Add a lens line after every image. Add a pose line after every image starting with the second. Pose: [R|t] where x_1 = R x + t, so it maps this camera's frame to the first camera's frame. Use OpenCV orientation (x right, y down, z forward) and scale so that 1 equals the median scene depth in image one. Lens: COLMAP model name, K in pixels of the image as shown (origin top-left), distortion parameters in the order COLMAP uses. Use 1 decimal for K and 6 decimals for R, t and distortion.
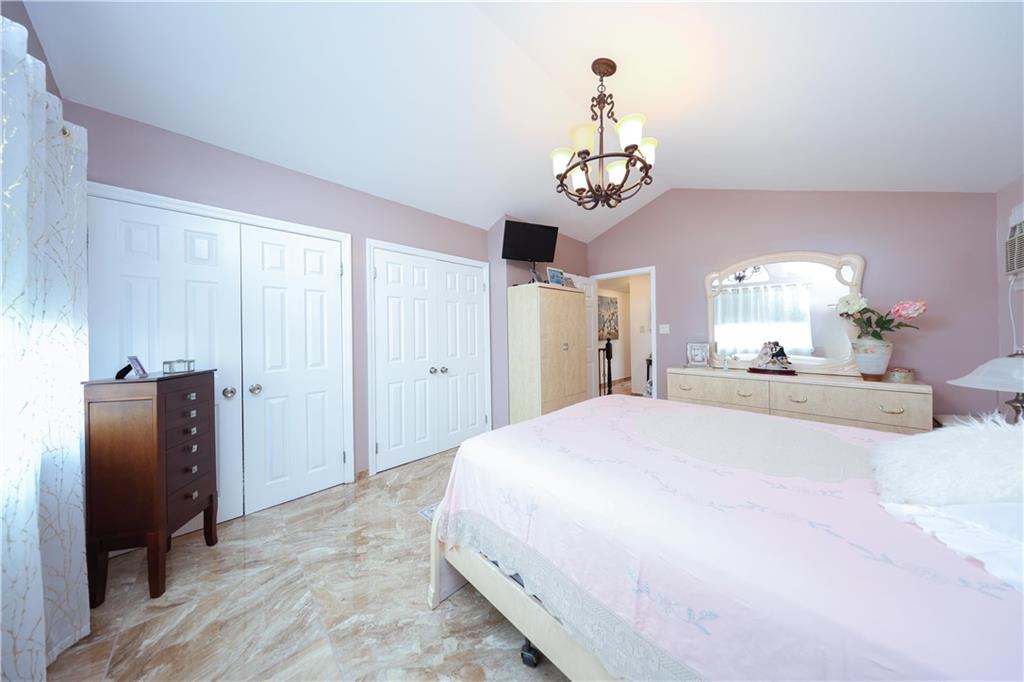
lens RADIAL K [[294.2, 0, 512.0], [0, 294.2, 341.0], [0, 0, 1]] dist [-0.000100, 0.000031]
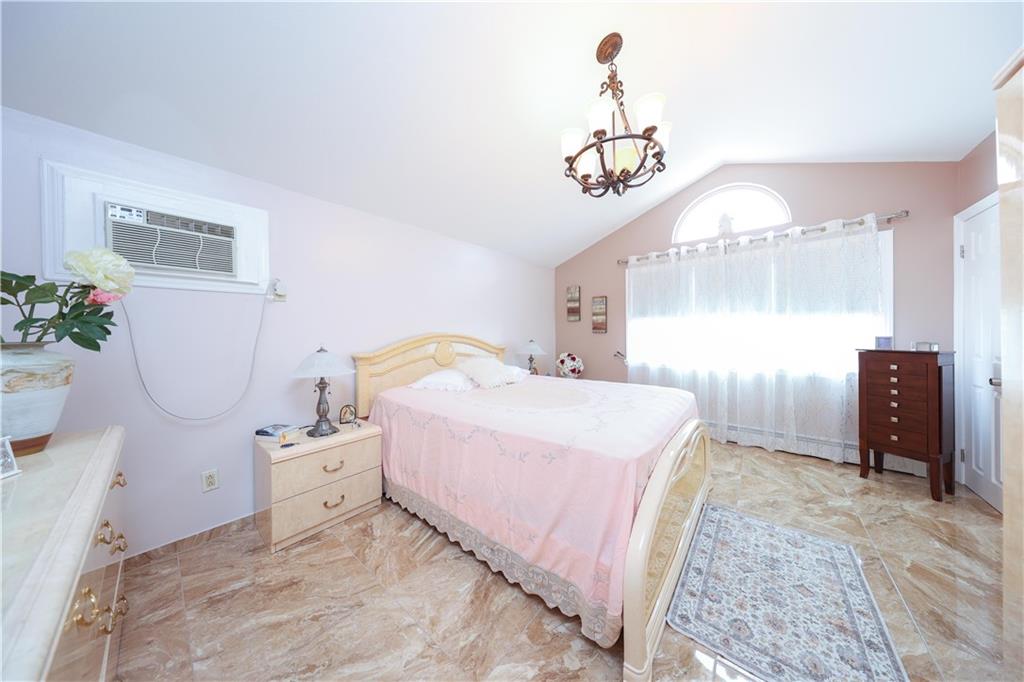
lens RADIAL K [[294.2, 0, 512.0], [0, 294.2, 341.0], [0, 0, 1]] dist [-0.000100, 0.000031]
pose [[-0.995853, 0.017643, -0.089244, 0.791009], [0.013270, 0.998693, 0.049363, -0.027678], [0.089999, 0.047974, -0.994786, 2.040303]]
